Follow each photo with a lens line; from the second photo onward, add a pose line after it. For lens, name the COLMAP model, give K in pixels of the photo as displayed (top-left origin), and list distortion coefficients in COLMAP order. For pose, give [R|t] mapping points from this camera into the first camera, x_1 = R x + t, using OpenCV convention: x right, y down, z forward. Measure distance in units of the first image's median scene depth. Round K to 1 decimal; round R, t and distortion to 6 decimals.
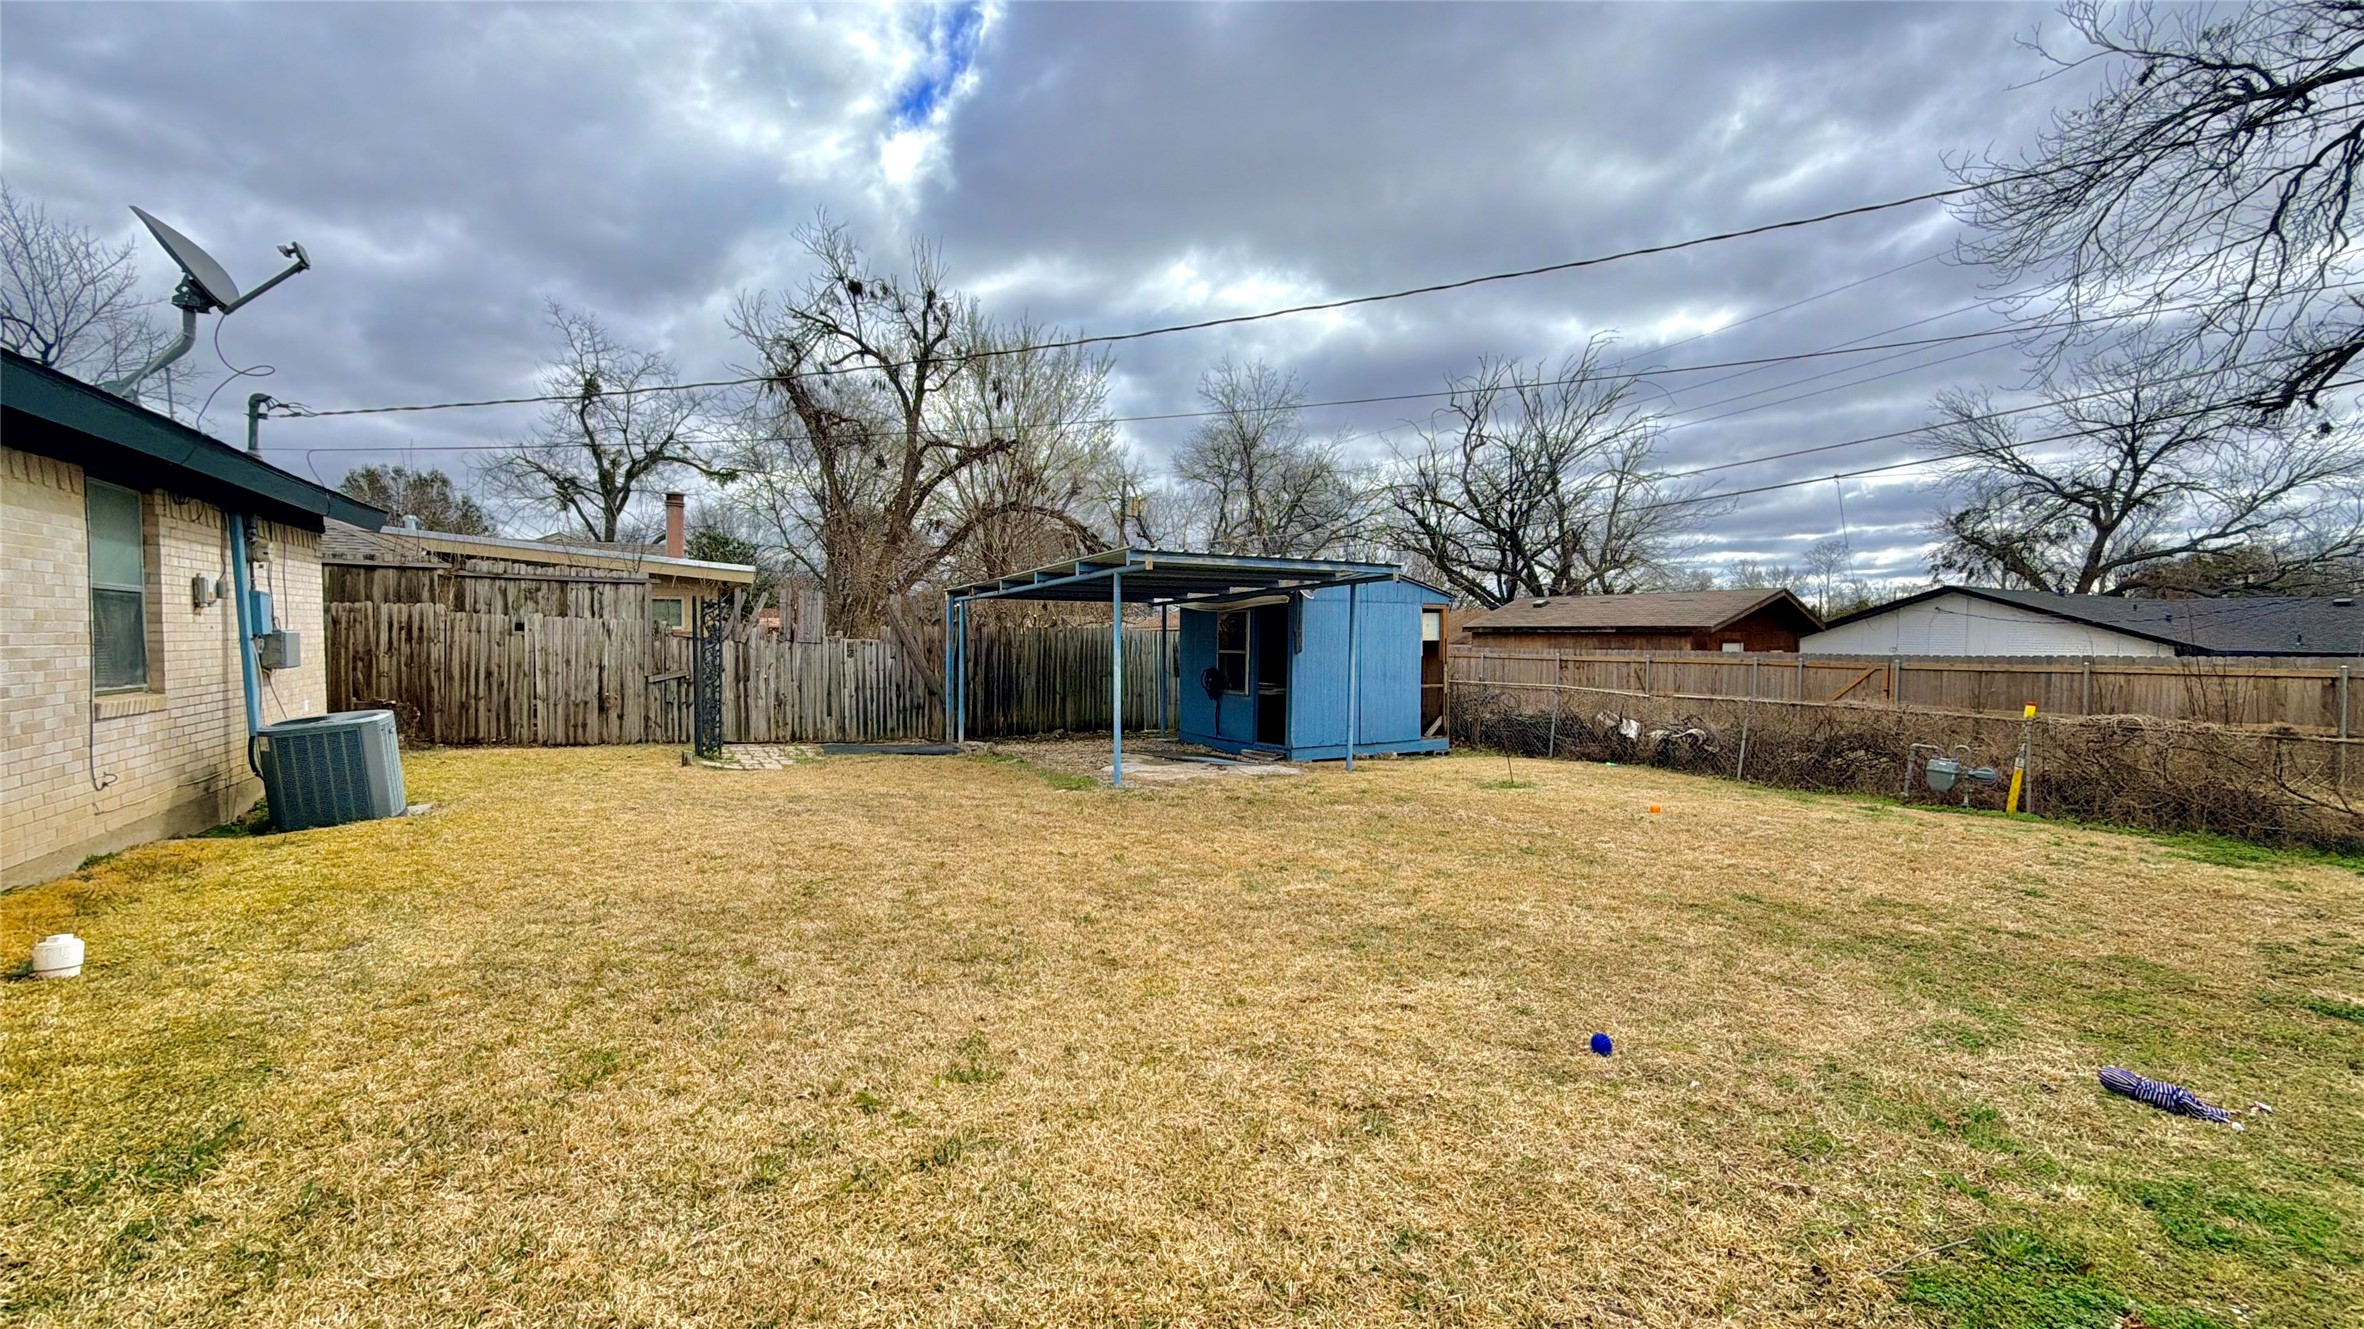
lens RADIAL K [[938.0, 0, 1181.4], [0, 938.0, 672.2], [0, 0, 1]] dist [-0.000117, -0.000013]
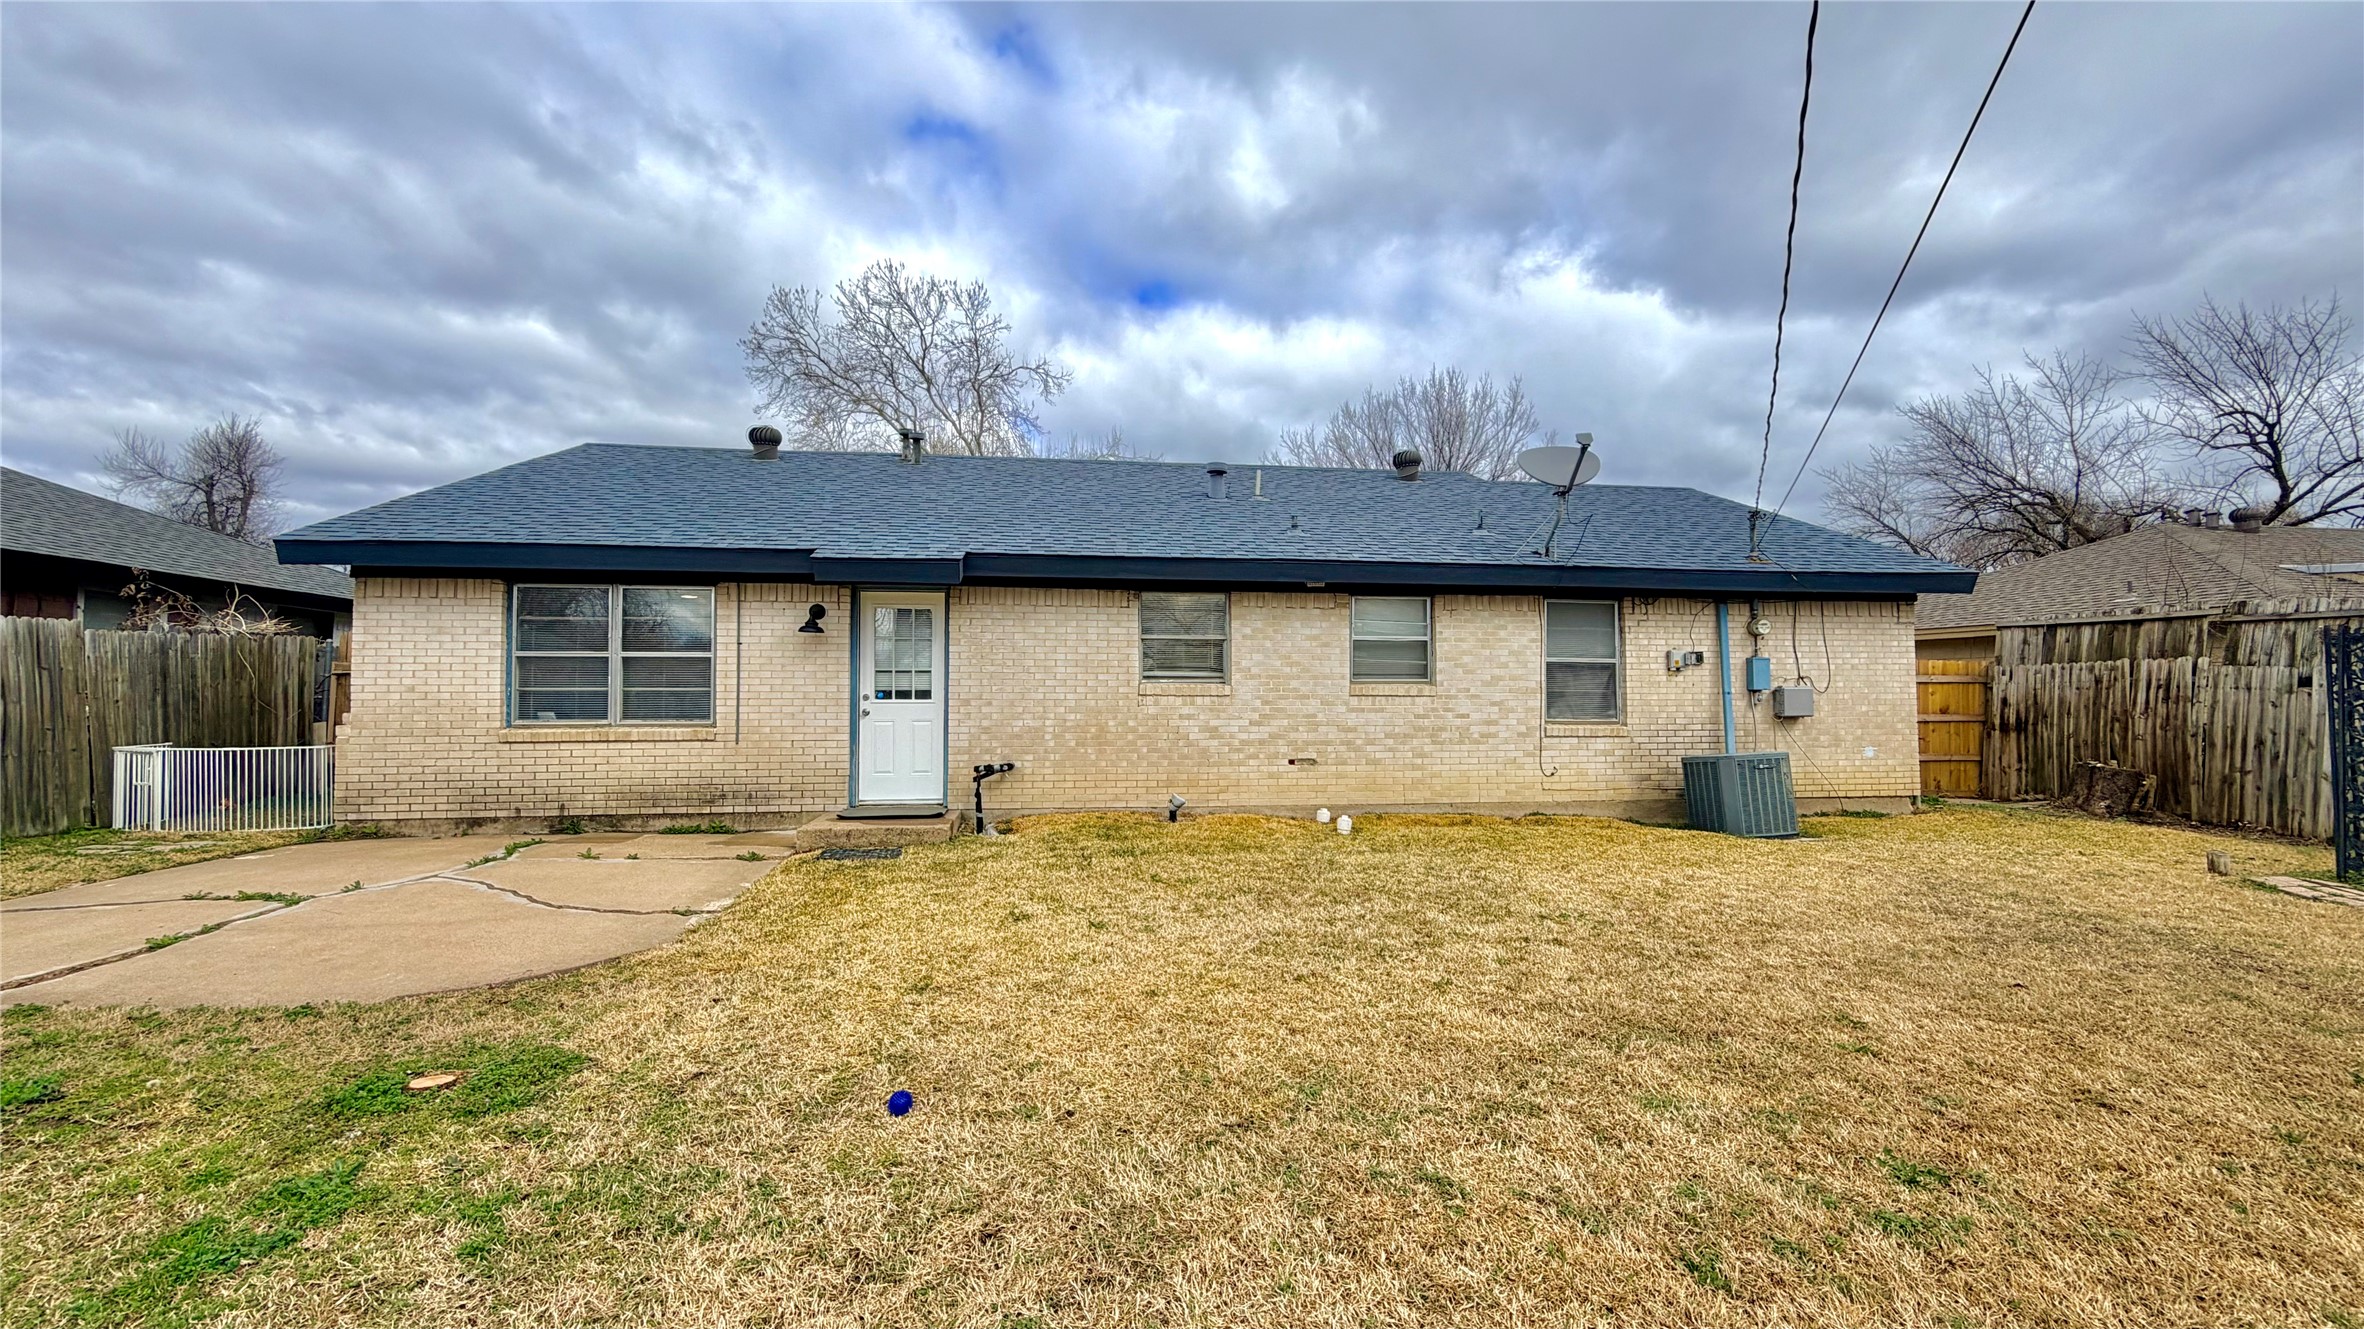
lens RADIAL K [[938.0, 0, 1181.1], [0, 938.0, 686.1], [0, 0, 1]] dist [-0.000117, -0.000013]
pose [[-0.363110, -0.021877, -0.931489, 0.341223], [-0.043343, 0.999039, -0.006567, -0.001135], [0.930737, 0.037989, -0.363710, 0.455259]]
